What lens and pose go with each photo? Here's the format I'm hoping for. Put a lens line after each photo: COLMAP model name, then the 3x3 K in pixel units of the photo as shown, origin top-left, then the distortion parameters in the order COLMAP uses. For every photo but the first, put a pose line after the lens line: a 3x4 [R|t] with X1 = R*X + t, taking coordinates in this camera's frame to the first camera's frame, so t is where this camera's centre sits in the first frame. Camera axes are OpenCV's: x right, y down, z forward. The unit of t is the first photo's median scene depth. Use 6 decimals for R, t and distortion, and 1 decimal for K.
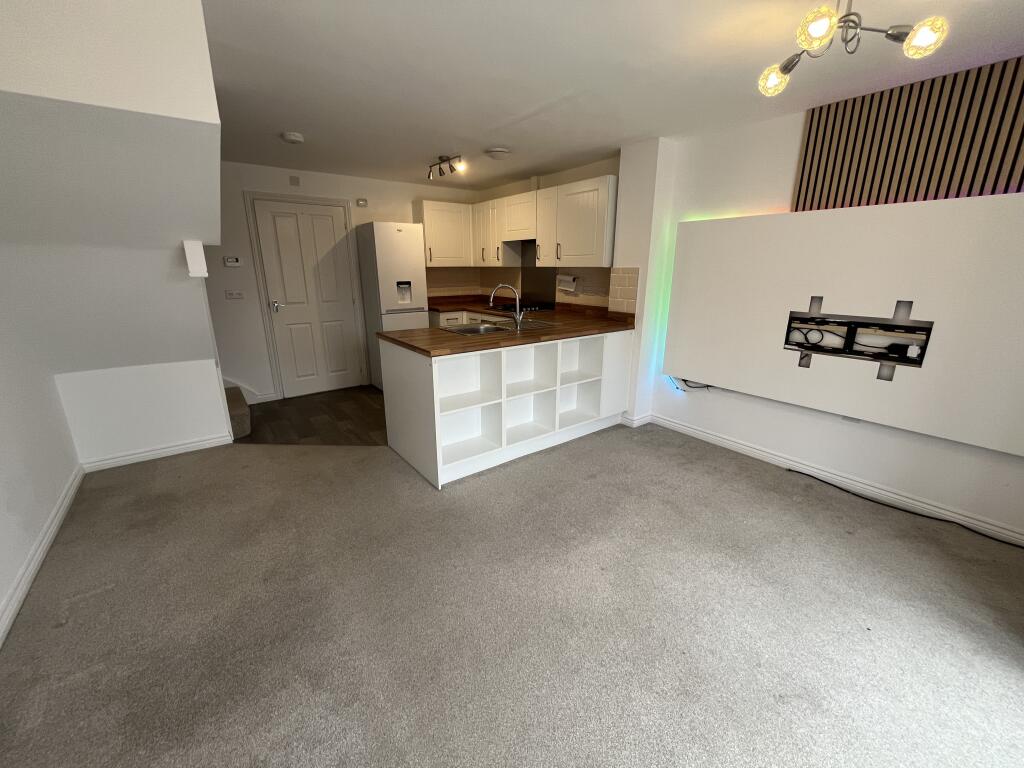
lens RADIAL K [[413.3, 0, 511.3], [0, 413.3, 383.1], [0, 0, 1]] dist [-0.005061, 0.000333]
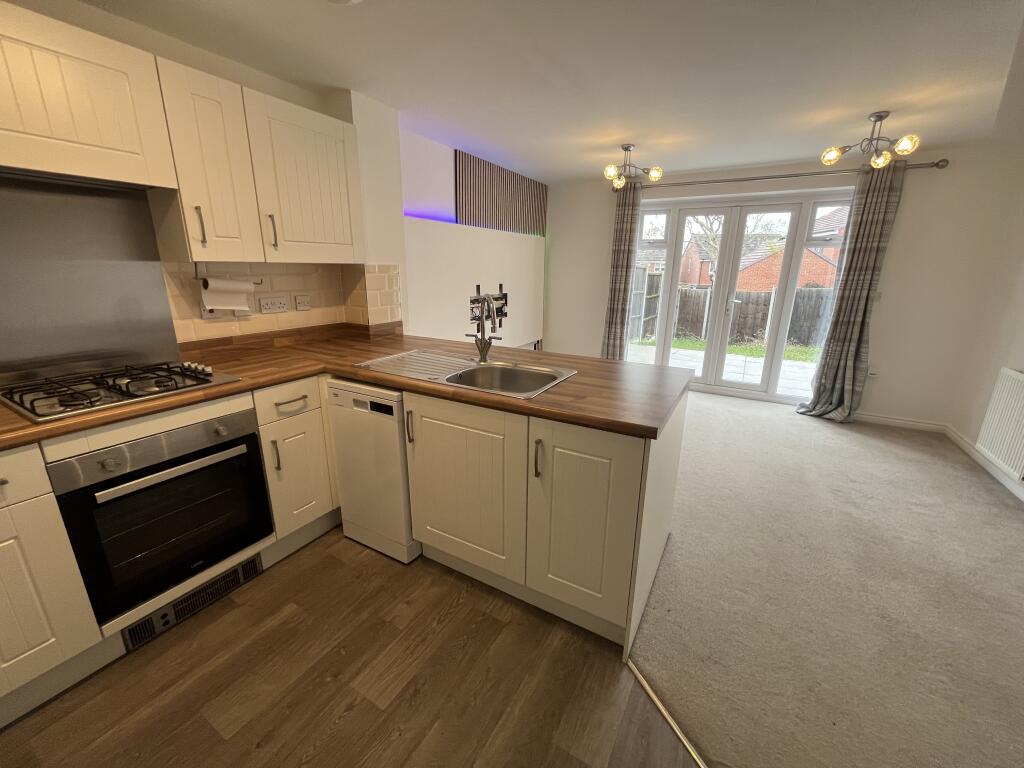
lens RADIAL K [[413.3, 0, 514.6], [0, 413.3, 383.1], [0, 0, 1]] dist [-0.005061, 0.000333]
pose [[-0.395942, -0.254770, 0.882226, -0.696405], [0.236153, 0.900178, 0.365939, -0.387793], [-0.887390, 0.353231, -0.296253, 1.383519]]
